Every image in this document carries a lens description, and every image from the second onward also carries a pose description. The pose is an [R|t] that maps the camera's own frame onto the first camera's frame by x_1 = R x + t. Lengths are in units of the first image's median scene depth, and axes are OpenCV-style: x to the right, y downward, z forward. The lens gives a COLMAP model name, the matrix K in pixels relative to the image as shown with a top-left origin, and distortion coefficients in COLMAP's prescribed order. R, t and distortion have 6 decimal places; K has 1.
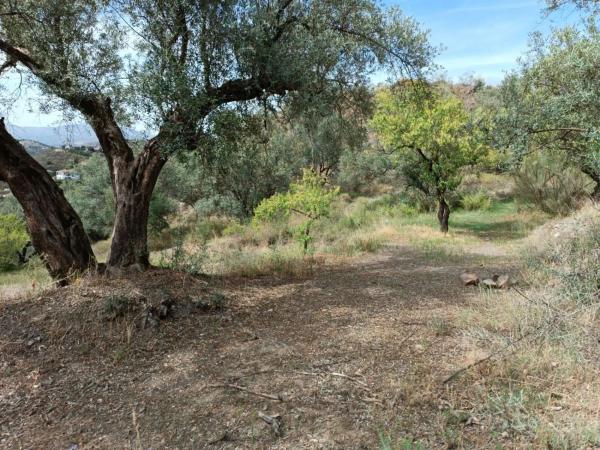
lens RADIAL K [[428.7, 0, 300.0], [0, 428.7, 225.0], [0, 0, 1]] dist [0.028523, -0.000273]
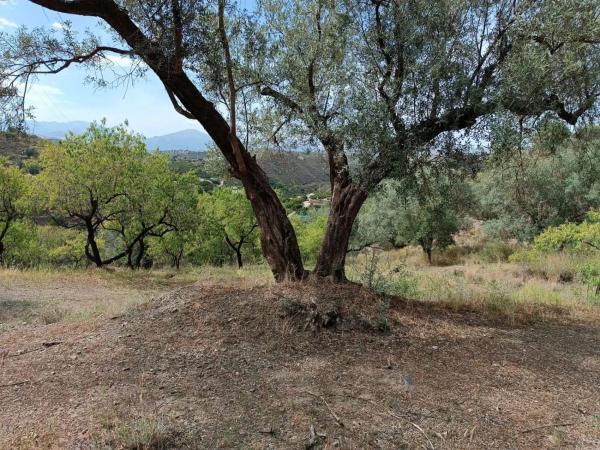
lens RADIAL K [[428.7, 0, 300.0], [0, 428.7, 225.0], [0, 0, 1]] dist [0.028523, -0.000273]
pose [[0.777060, 0.099079, -0.621579, 0.251719], [-0.119646, 0.992779, 0.008675, -0.044802], [0.617950, 0.067629, 0.783303, 0.026382]]
